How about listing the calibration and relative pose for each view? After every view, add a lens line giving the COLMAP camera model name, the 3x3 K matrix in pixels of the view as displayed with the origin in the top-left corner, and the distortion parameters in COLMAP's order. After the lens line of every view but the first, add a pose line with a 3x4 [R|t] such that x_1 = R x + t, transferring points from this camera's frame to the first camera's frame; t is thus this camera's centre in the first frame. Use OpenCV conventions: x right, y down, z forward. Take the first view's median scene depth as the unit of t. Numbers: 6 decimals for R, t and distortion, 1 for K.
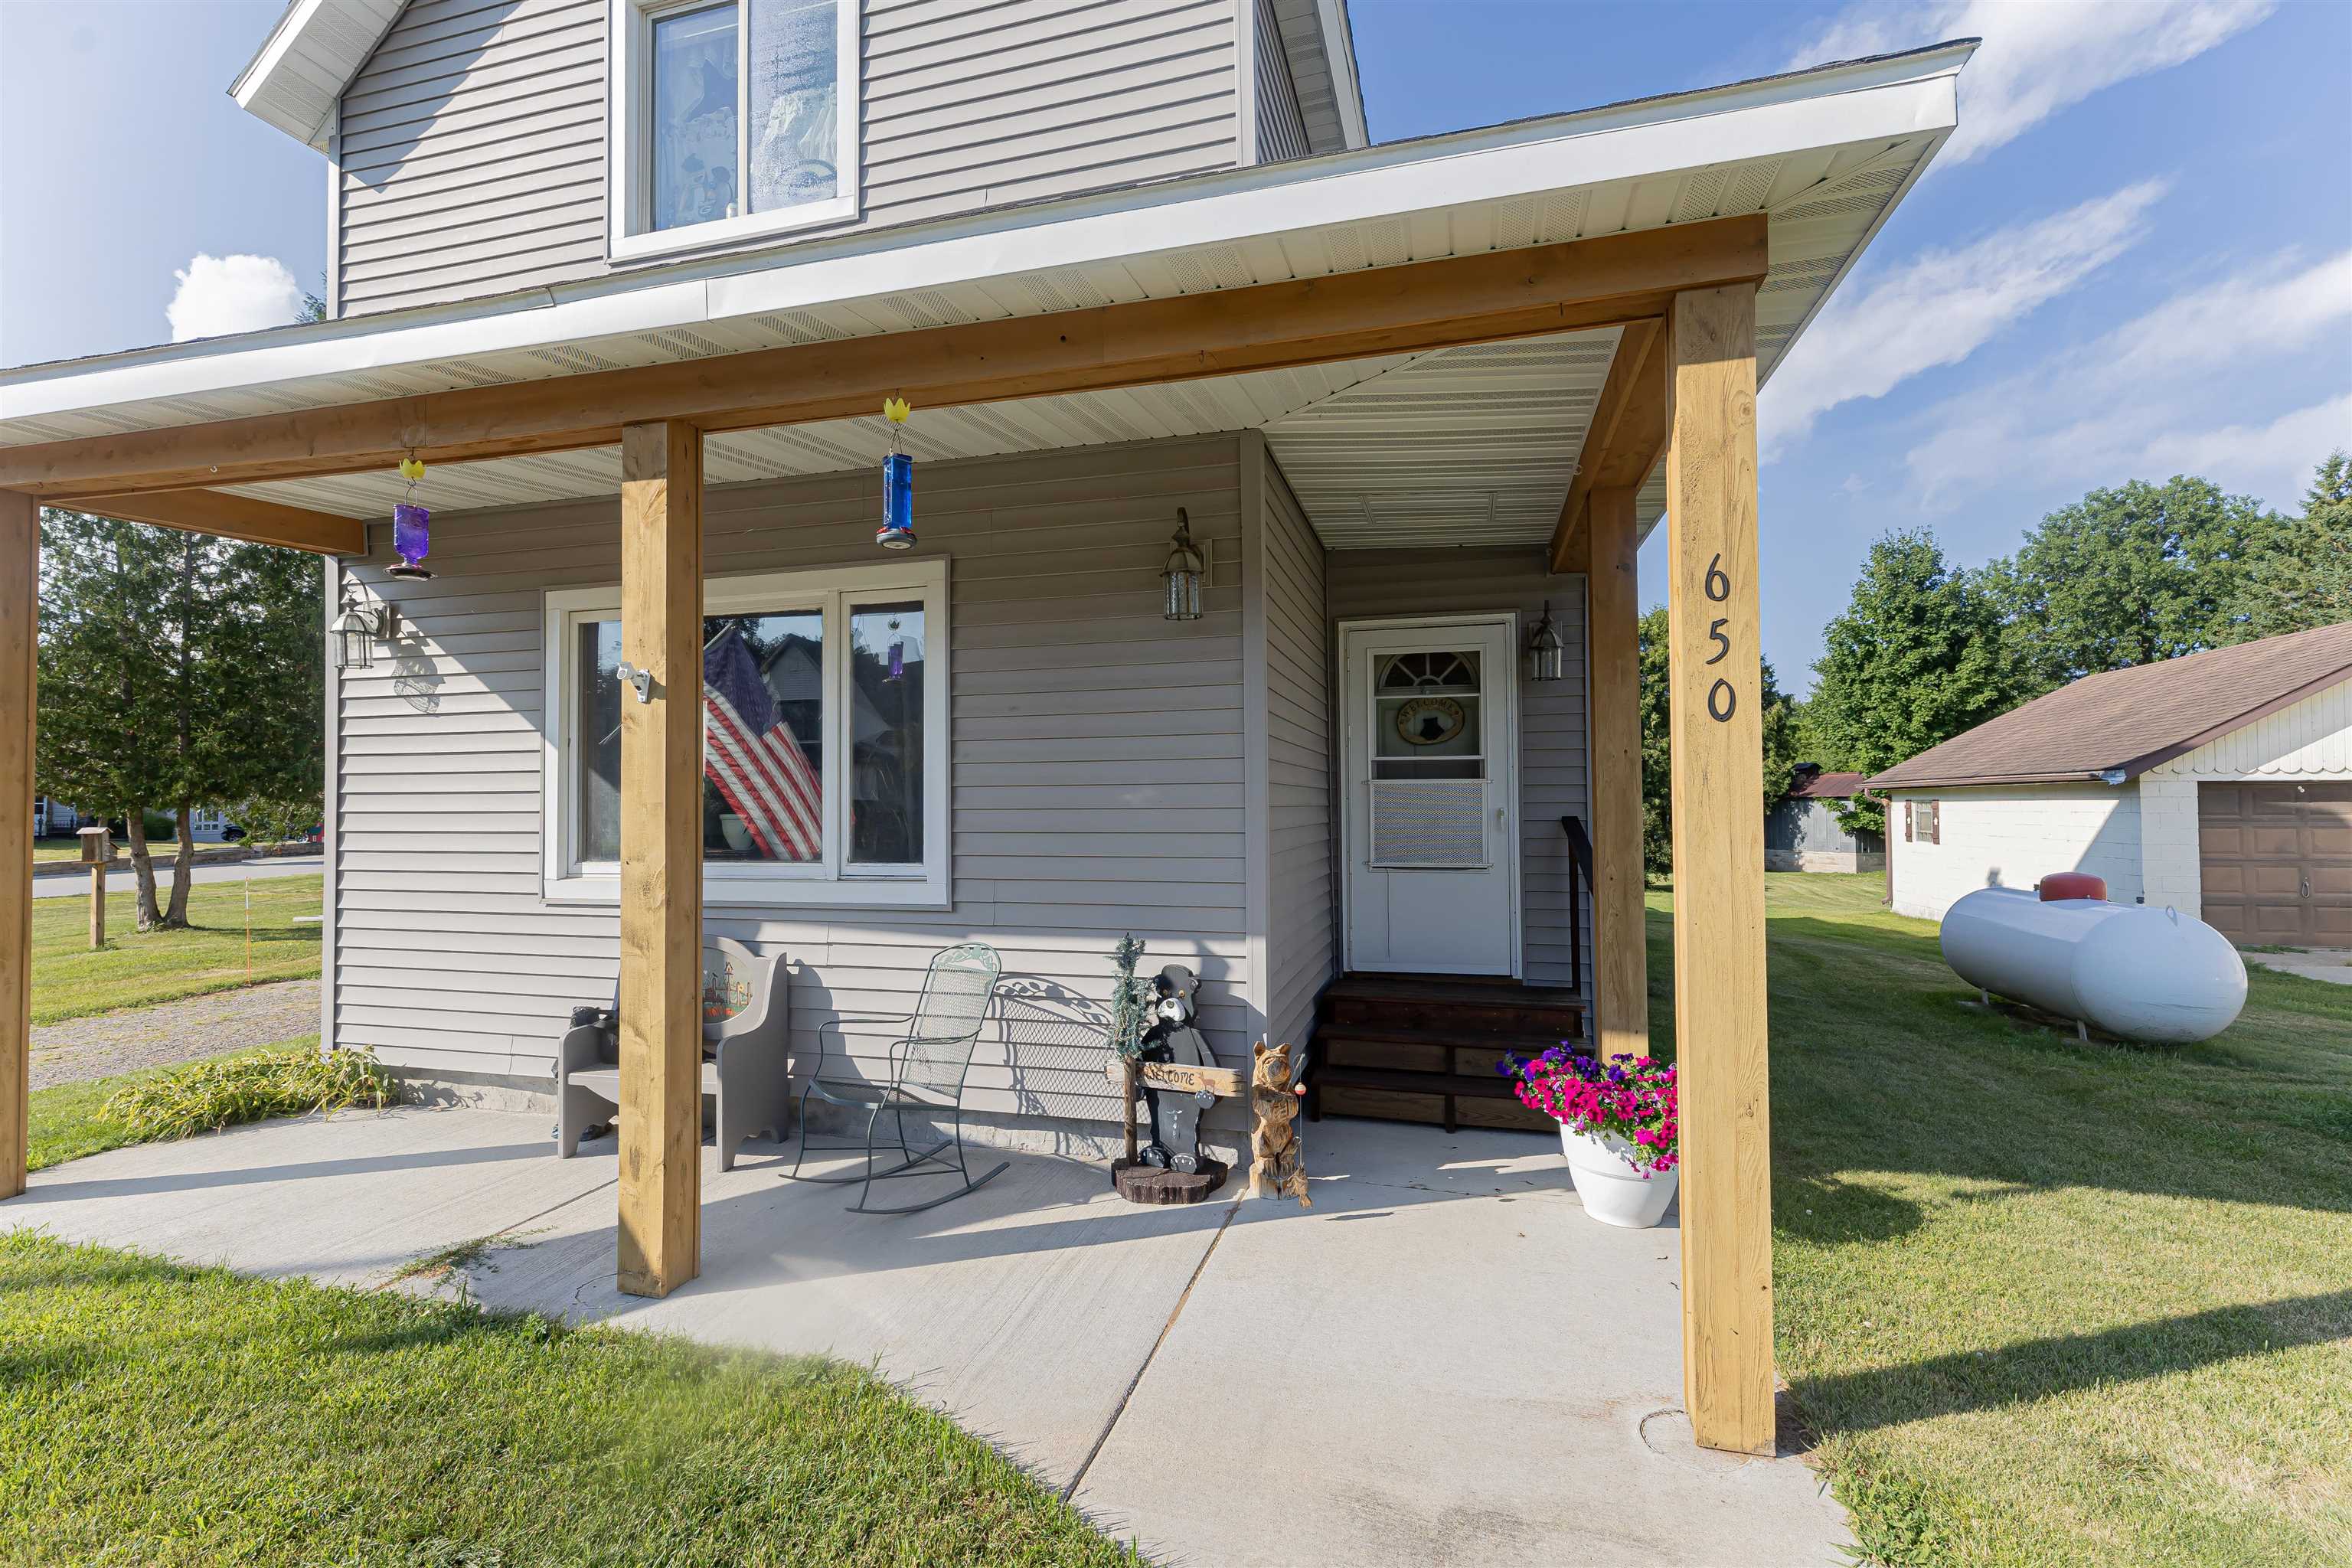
lens RADIAL K [[1070.8, 0, 1172.9], [0, 1070.8, 781.0], [0, 0, 1]] dist [0.008300, -0.001885]
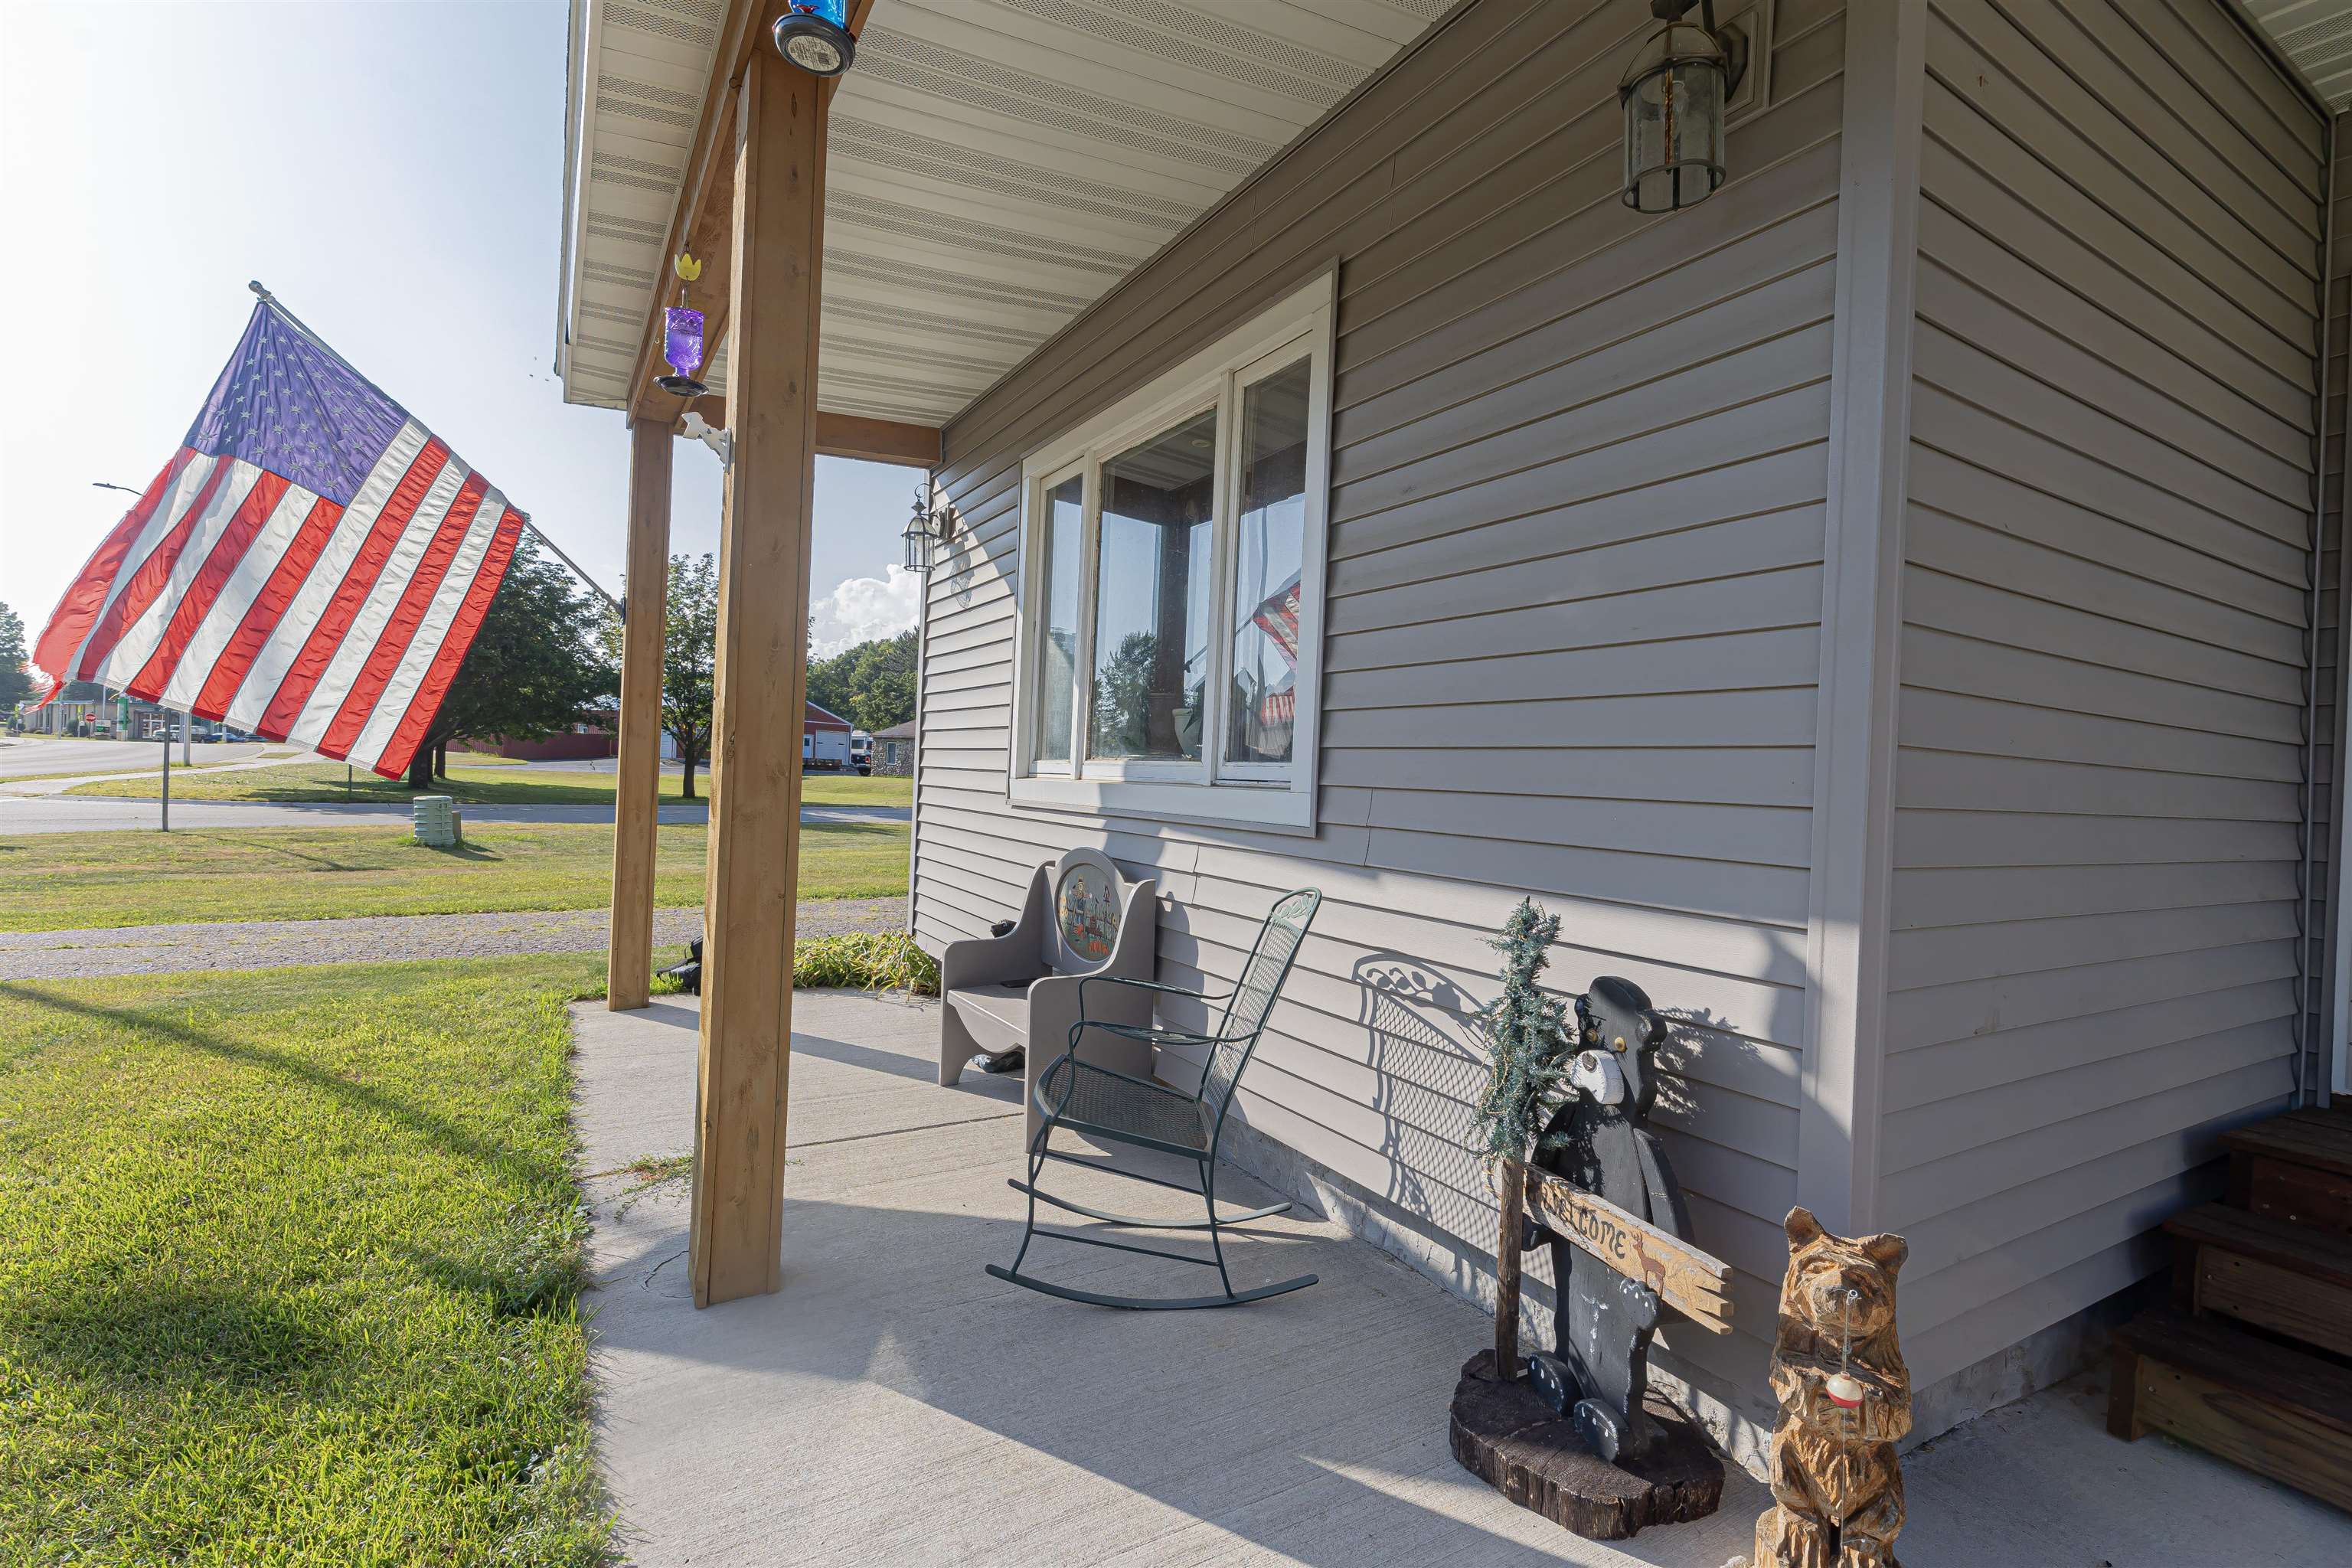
lens RADIAL K [[1070.8, 0, 1177.9], [0, 1070.8, 783.4], [0, 0, 1]] dist [0.008300, -0.001885]
pose [[0.722677, 0.040670, -0.689988, 0.151641], [-0.029807, 0.999172, 0.027675, 0.071897], [0.690542, 0.000566, 0.723292, 0.473328]]
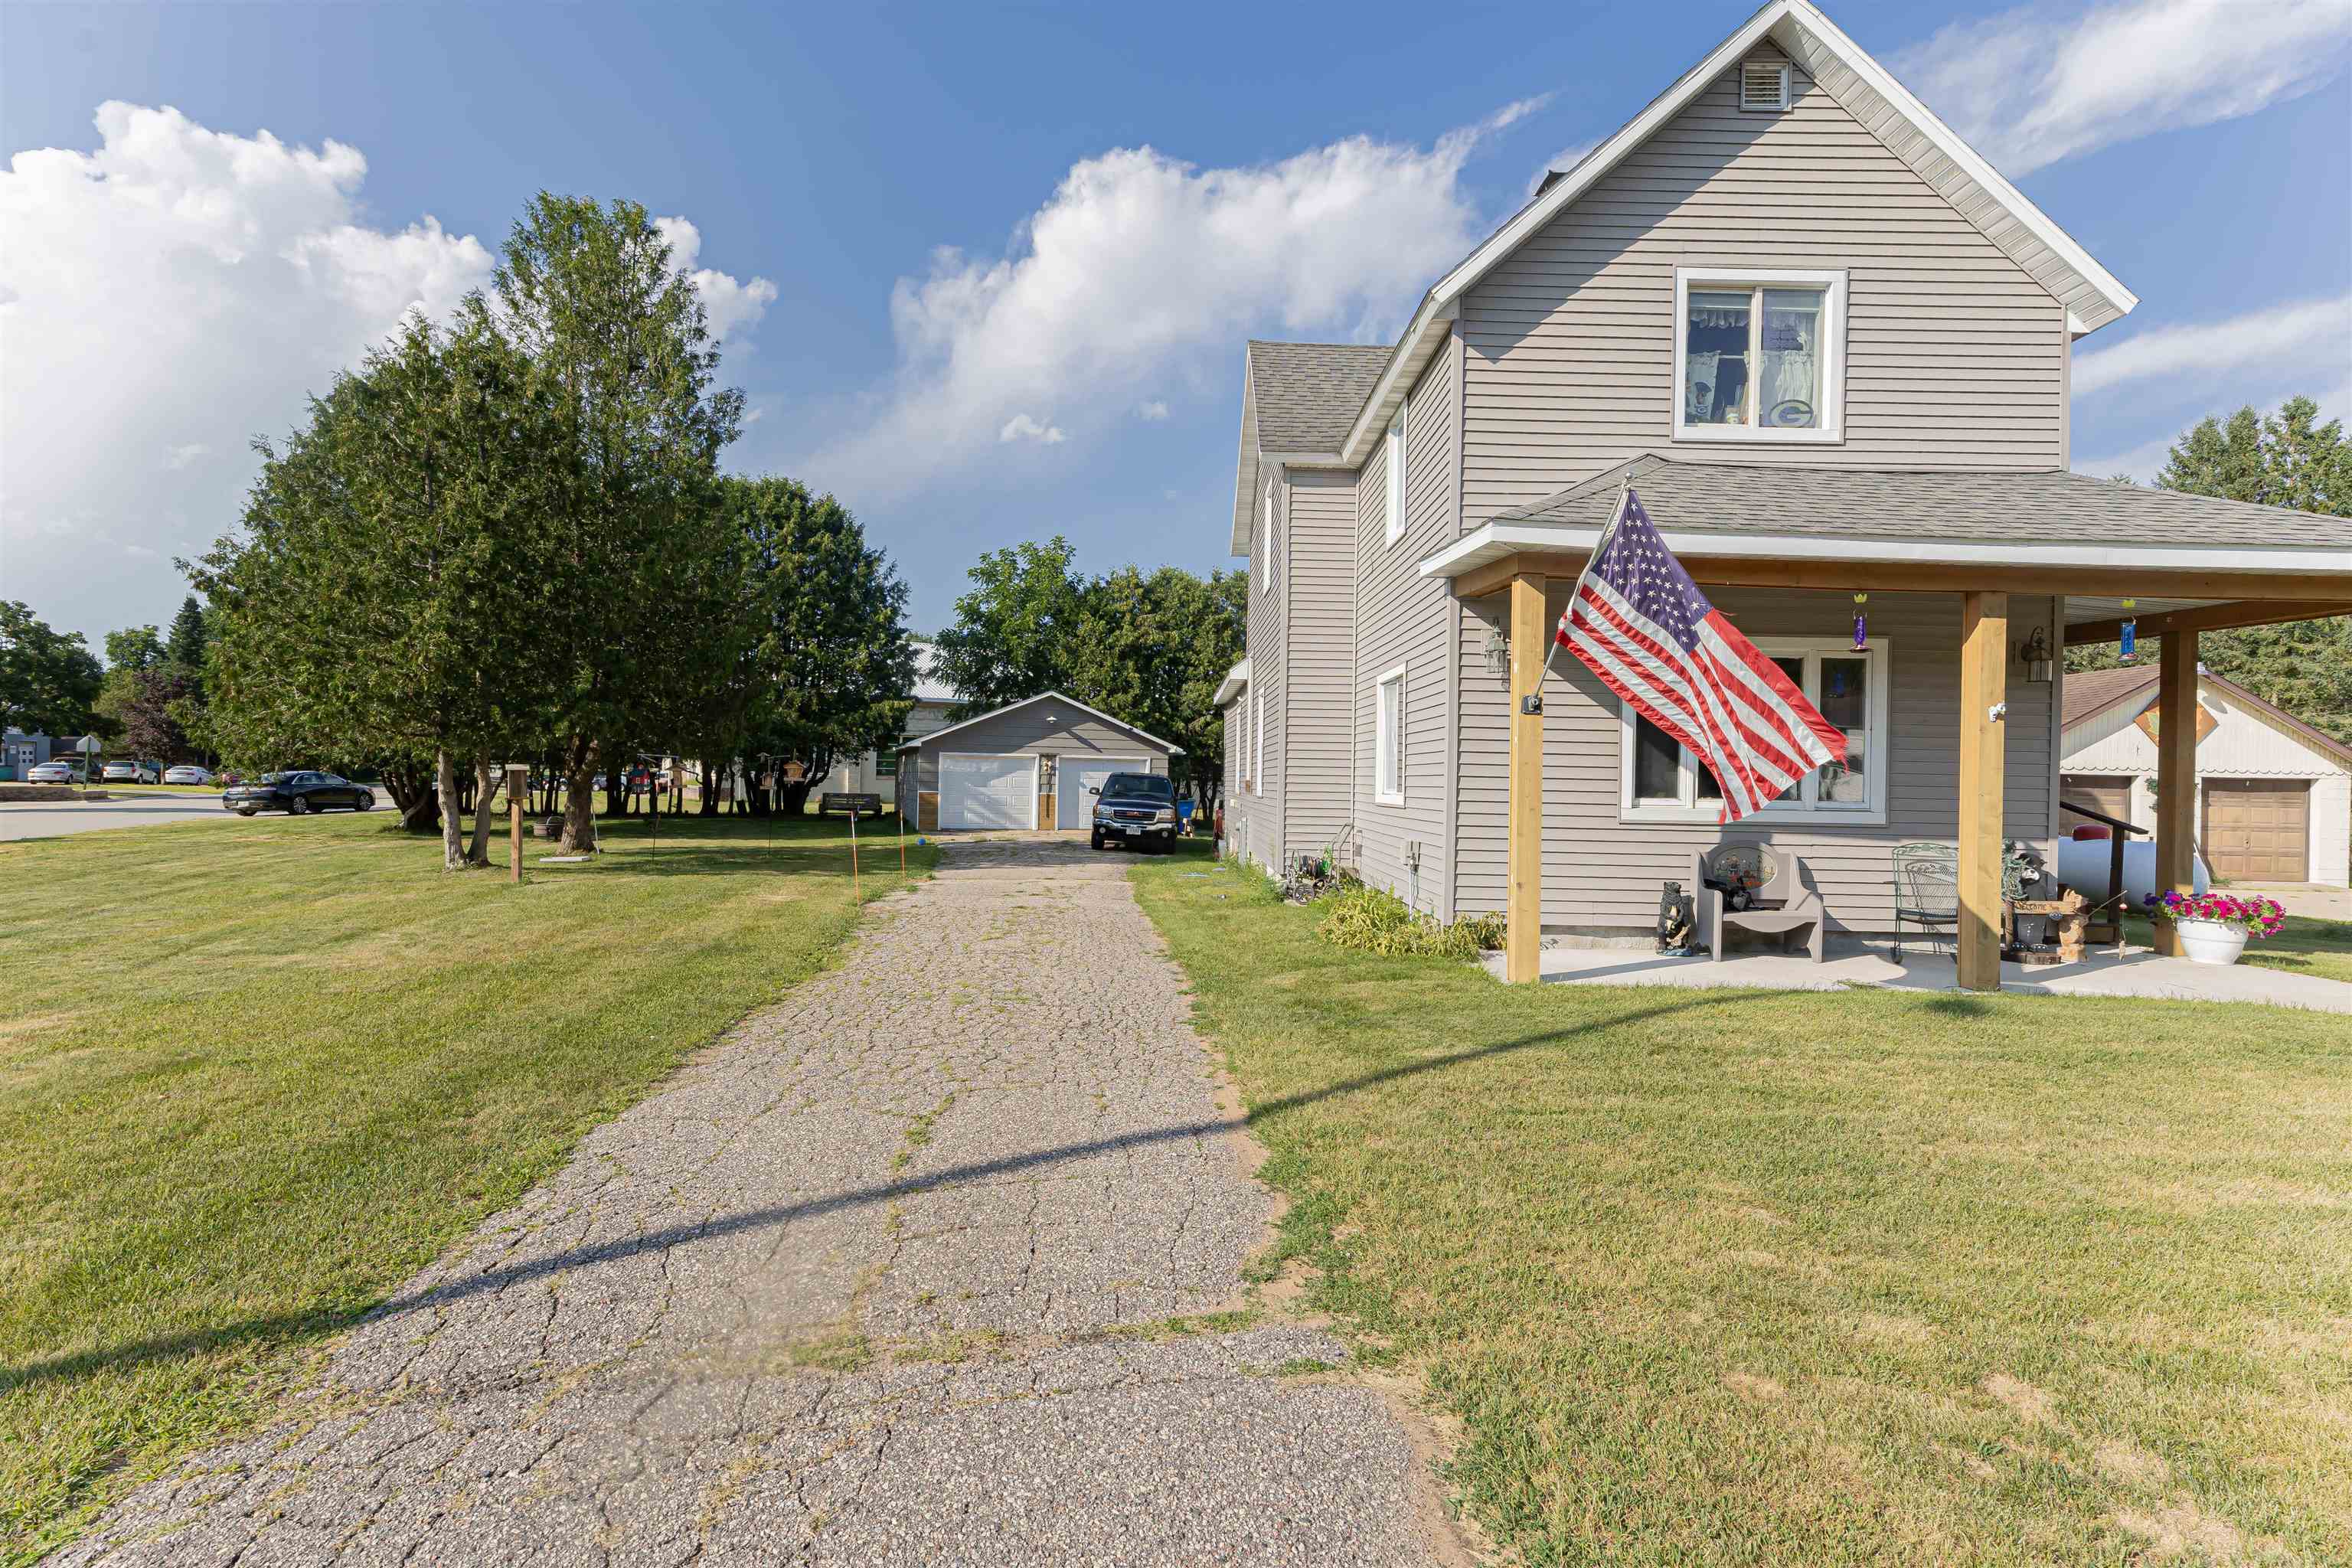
lens RADIAL K [[1070.8, 0, 1183.7], [0, 1070.8, 782.9], [0, 0, 1]] dist [0.008300, -0.001885]
pose [[0.957479, 0.024027, 0.287501, -1.843650], [-0.033396, 0.999058, 0.027728, 0.031103], [-0.286564, -0.036150, 0.957379, -0.426853]]
